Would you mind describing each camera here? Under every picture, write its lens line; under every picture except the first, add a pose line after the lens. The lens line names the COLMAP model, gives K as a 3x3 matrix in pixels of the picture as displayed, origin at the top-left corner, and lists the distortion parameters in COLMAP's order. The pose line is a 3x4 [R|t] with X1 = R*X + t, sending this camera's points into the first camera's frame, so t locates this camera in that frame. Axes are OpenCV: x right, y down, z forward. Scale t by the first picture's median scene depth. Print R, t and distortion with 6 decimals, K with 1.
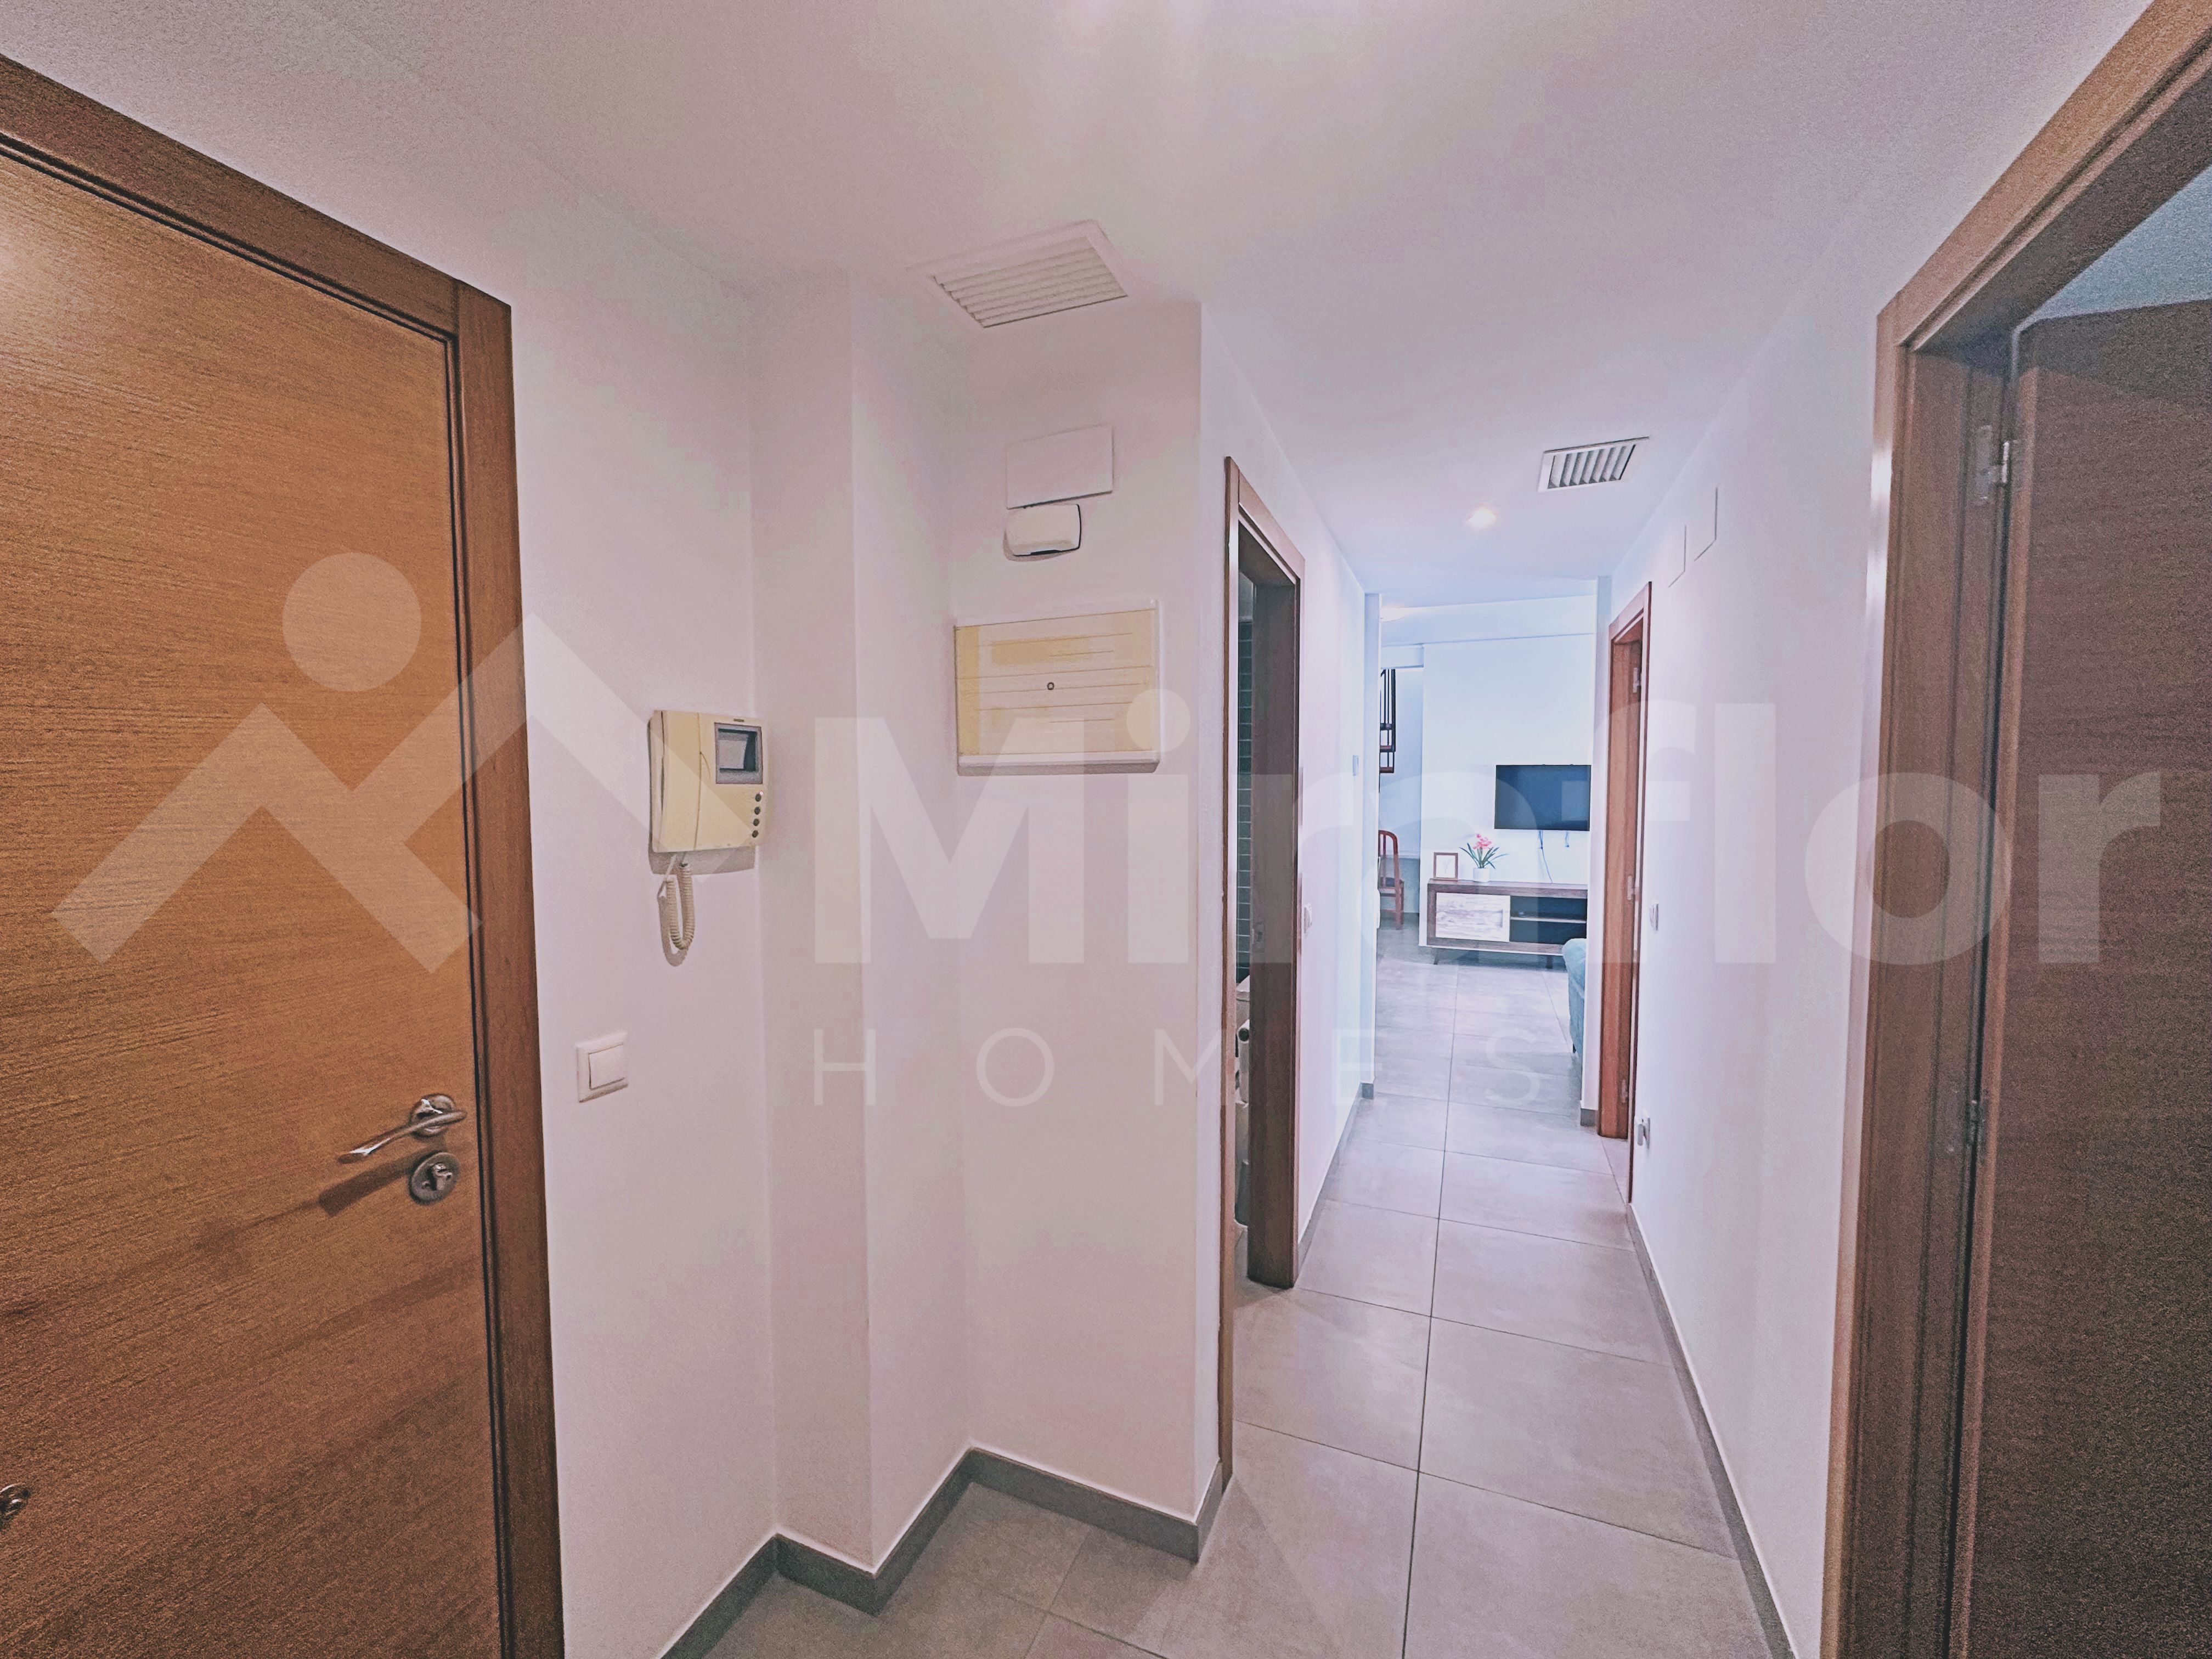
lens RADIAL K [[884.5, 0, 1093.9], [0, 884.5, 829.3], [0, 0, 1]] dist [-0.001122, 0.000074]
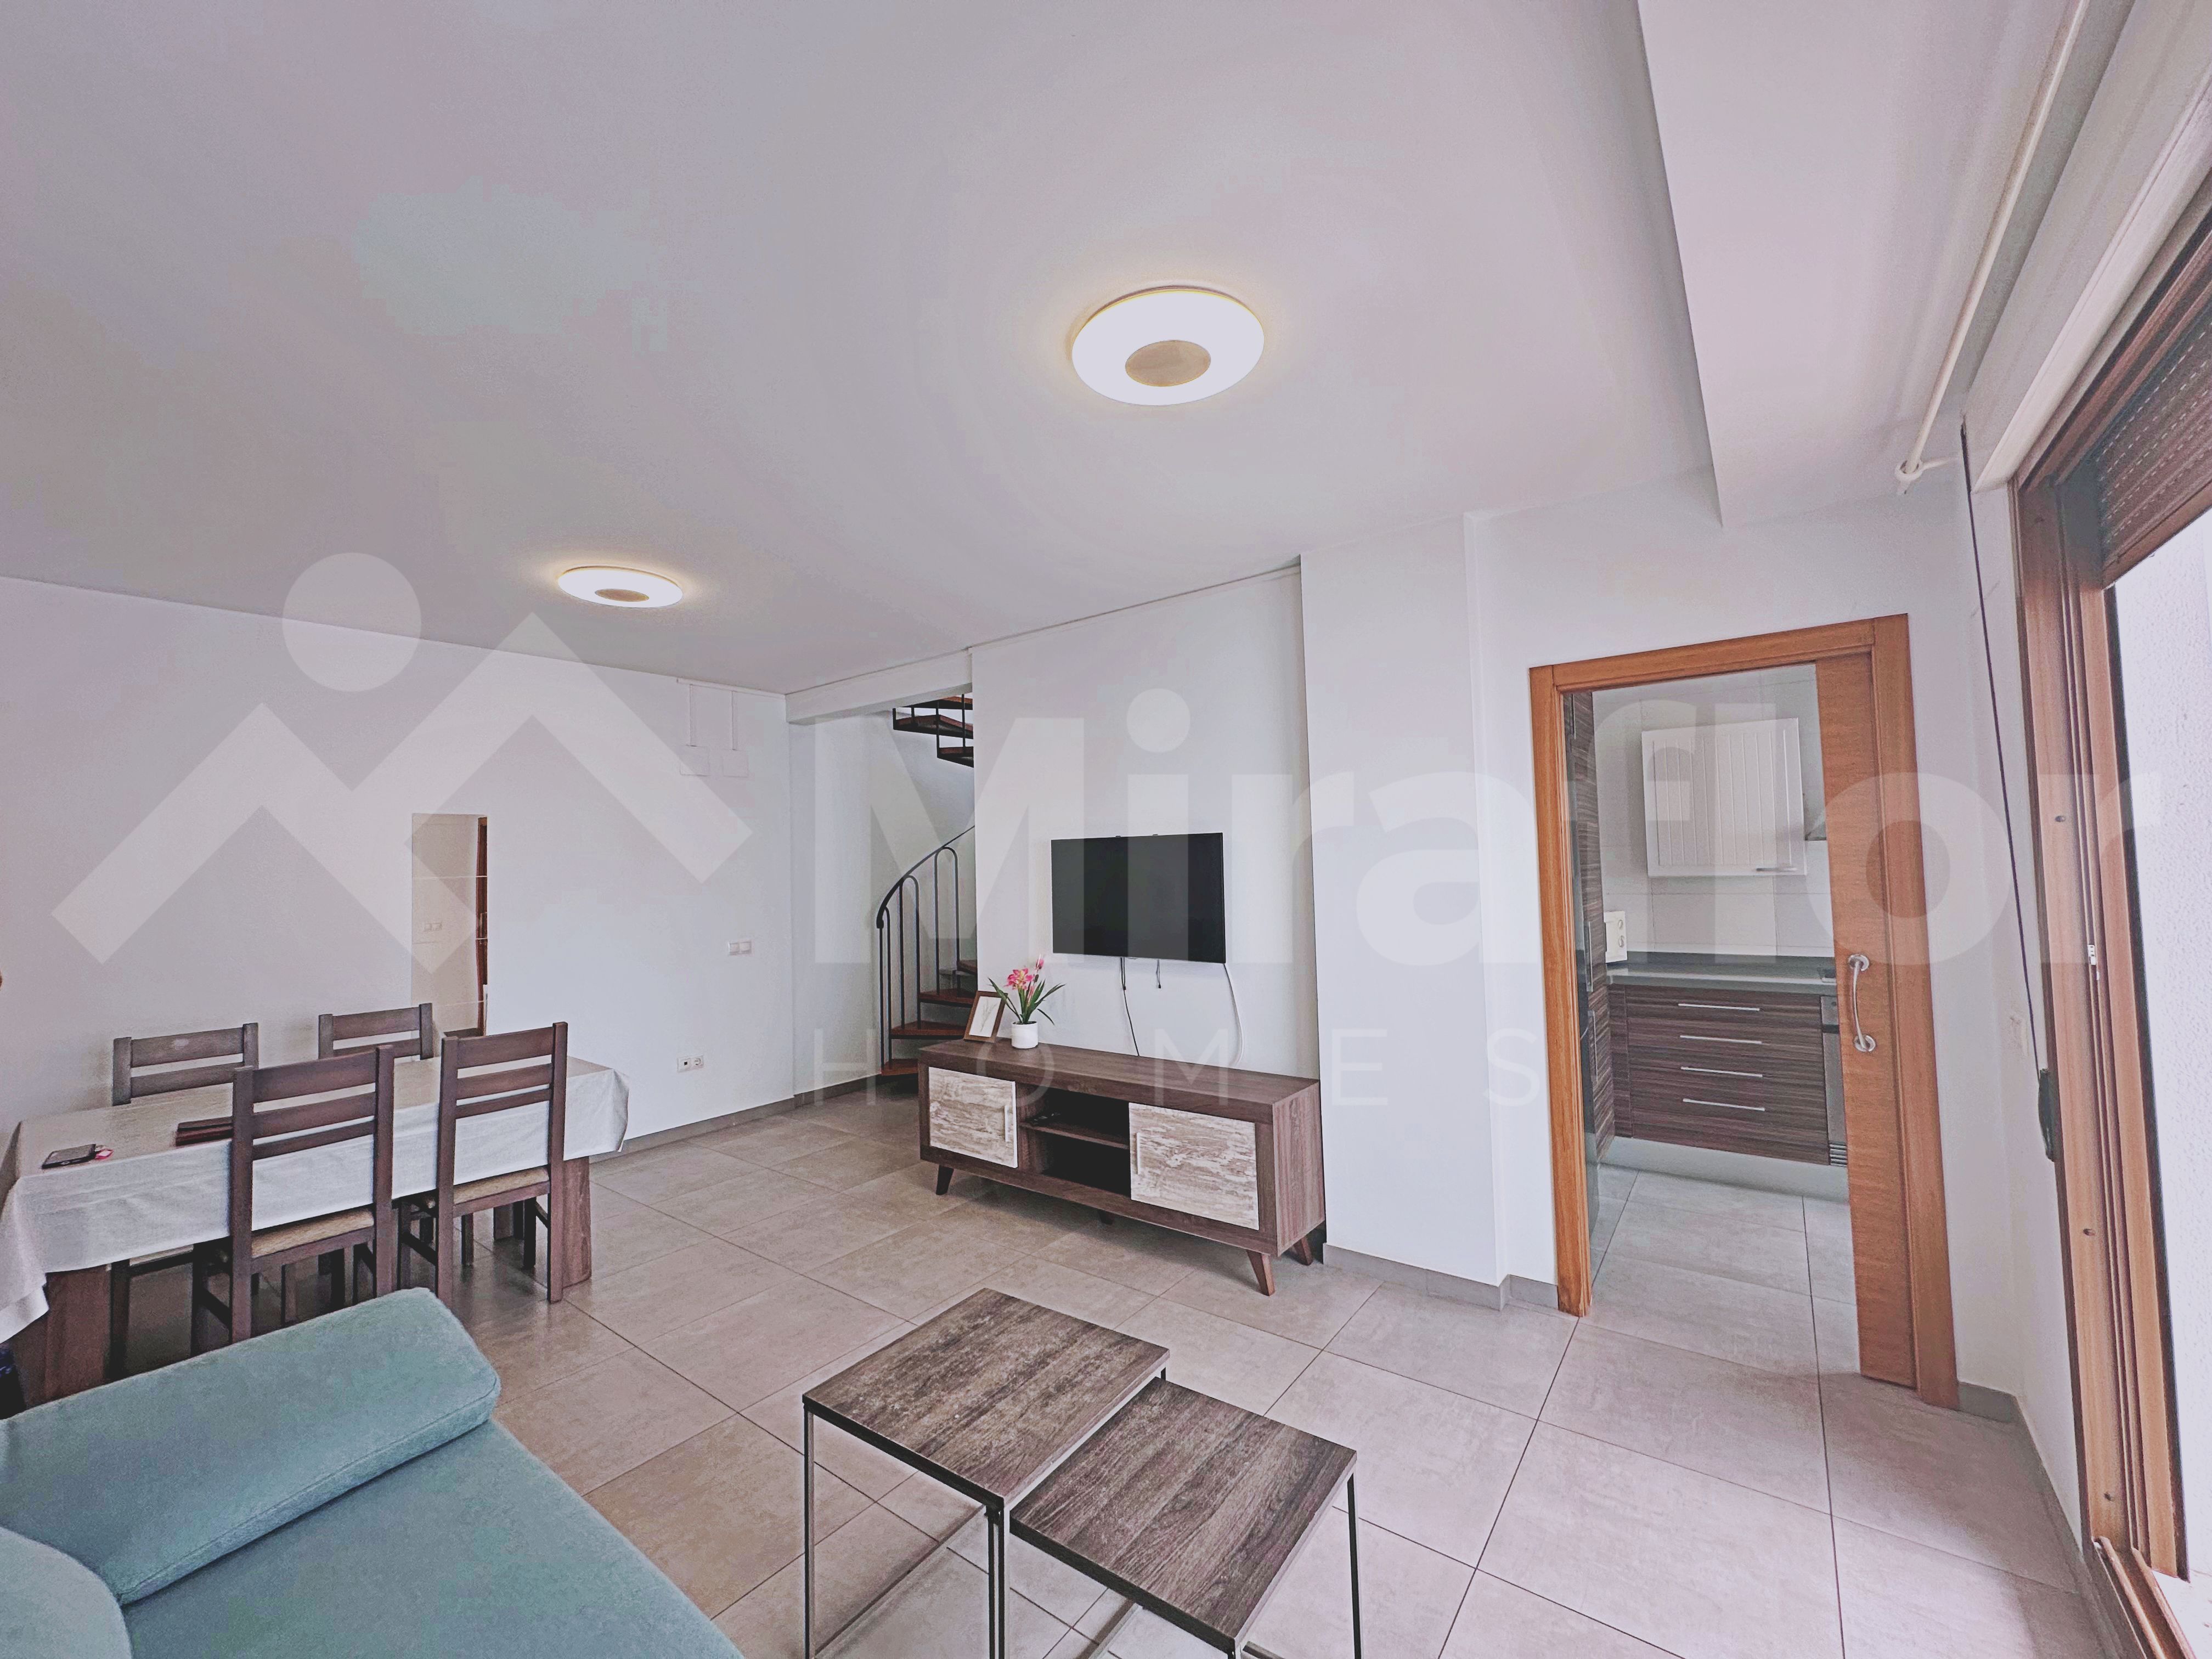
lens RADIAL K [[875.5, 0, 1106.0], [0, 875.5, 829.5], [0, 0, 1]] dist [-0.009035, -0.000044]
pose [[0.971398, -0.029578, -0.235607, 0.631092], [0.007854, 0.995671, -0.092615, -0.027911], [0.237327, 0.088116, 0.967425, 0.462773]]
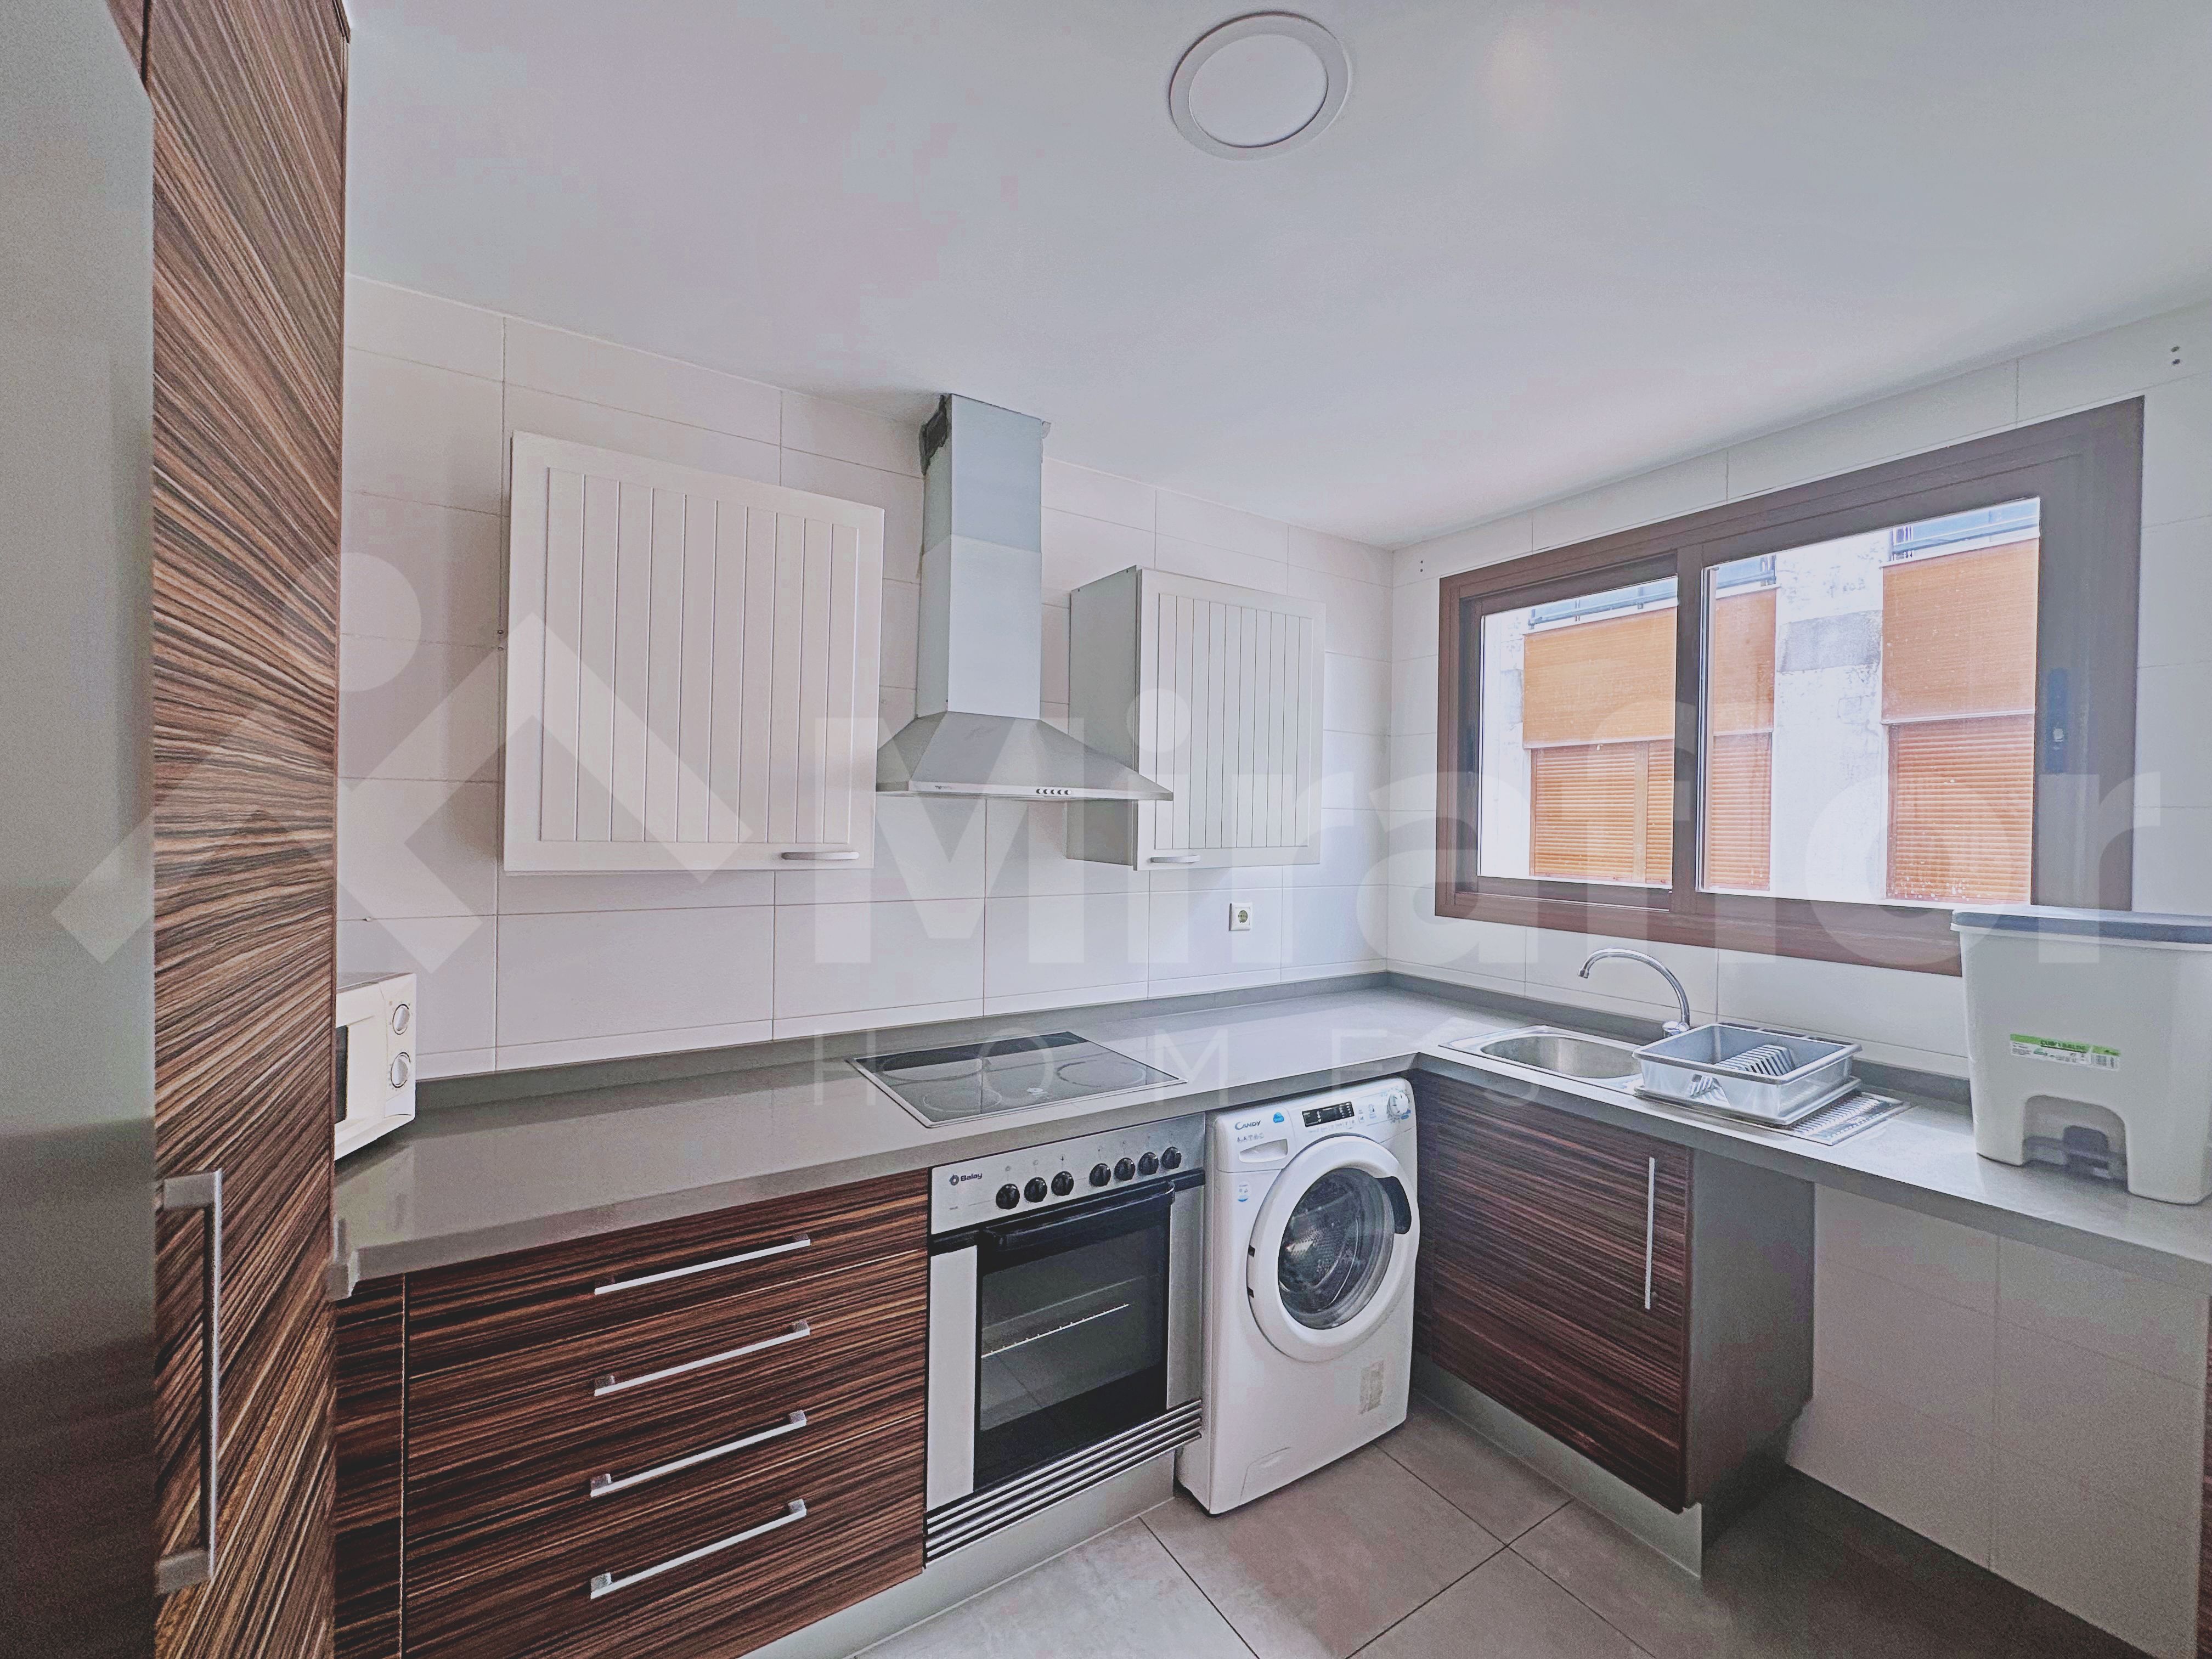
lens RADIAL K [[875.5, 0, 1106.0], [0, 875.5, 829.5], [0, 0, 1]] dist [-0.009035, -0.000044]
pose [[0.570084, 0.009329, 0.821533, 0.711218], [0.024890, 0.999280, -0.028619, -0.040205], [-0.821209, 0.036763, 0.569442, 0.726385]]
